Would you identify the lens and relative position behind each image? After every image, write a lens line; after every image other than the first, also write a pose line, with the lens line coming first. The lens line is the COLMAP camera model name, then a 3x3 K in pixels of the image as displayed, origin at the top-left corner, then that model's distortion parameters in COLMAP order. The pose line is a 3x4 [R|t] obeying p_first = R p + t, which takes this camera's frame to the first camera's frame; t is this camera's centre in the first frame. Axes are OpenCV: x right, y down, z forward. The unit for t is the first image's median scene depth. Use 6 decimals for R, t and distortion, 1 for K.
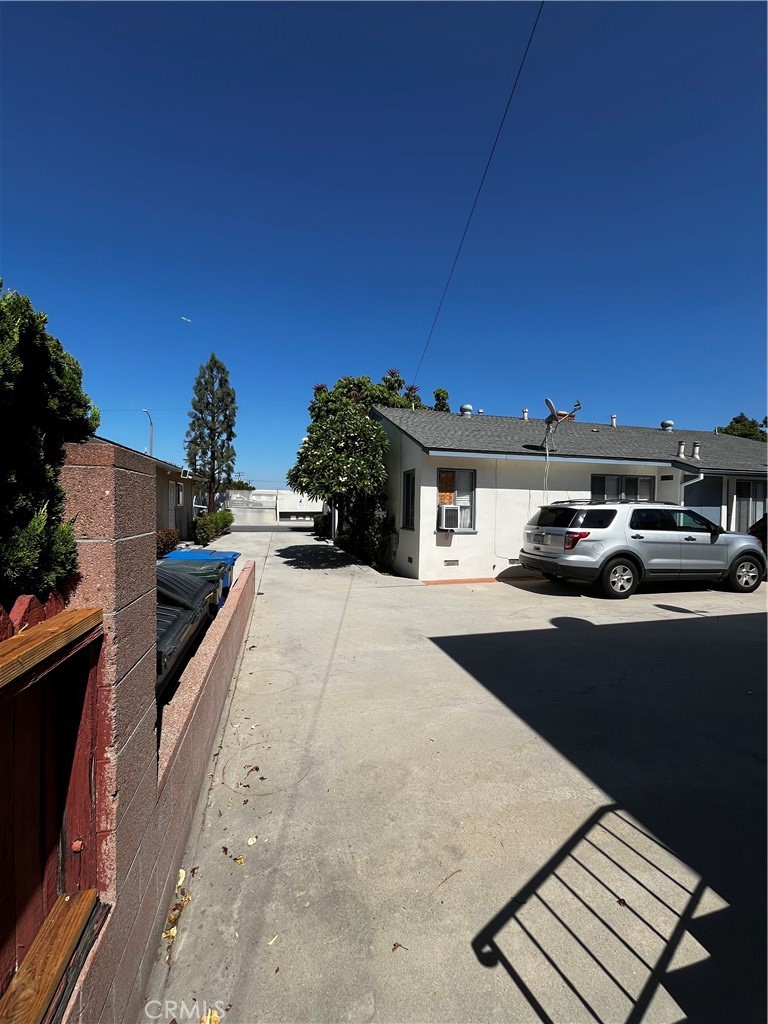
lens RADIAL K [[414.6, 0, 384.2], [0, 414.6, 510.1], [0, 0, 1]] dist [-0.000492, 0.000017]
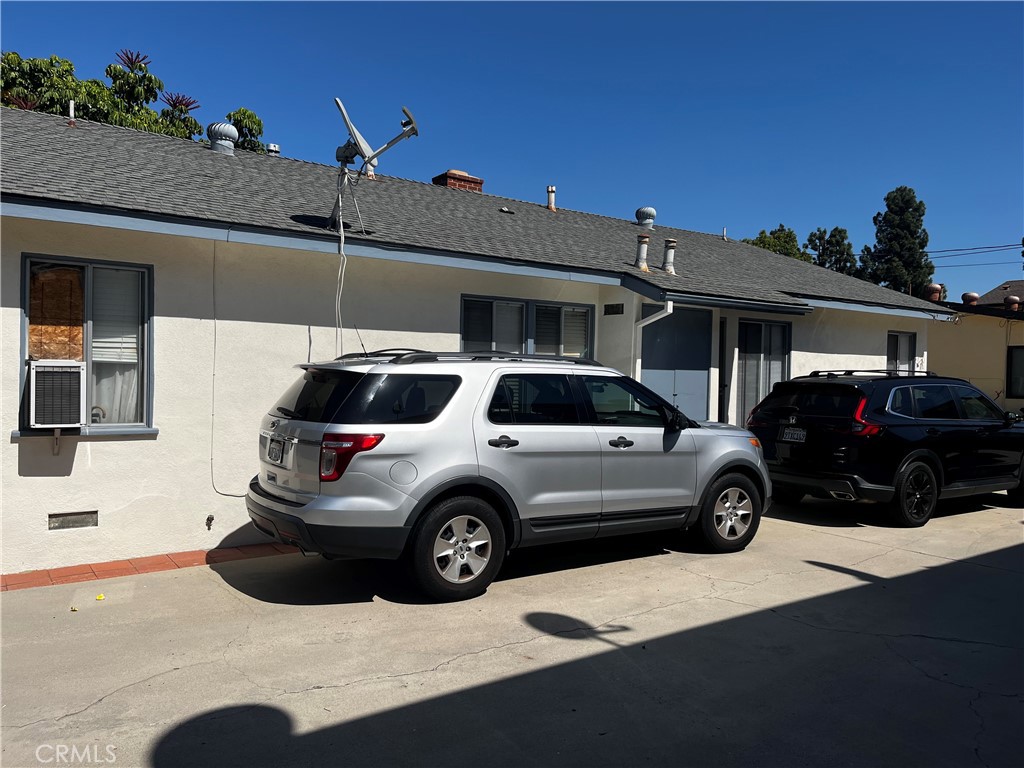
lens RADIAL K [[755.8, 0, 513.9], [0, 755.8, 384.2], [0, 0, 1]] dist [0.077686, -0.099762]
pose [[0.932969, -0.000152, 0.359956, 0.281248], [-0.005029, 0.999897, 0.013458, -0.002231], [-0.359921, -0.014366, 0.932872, 0.240400]]
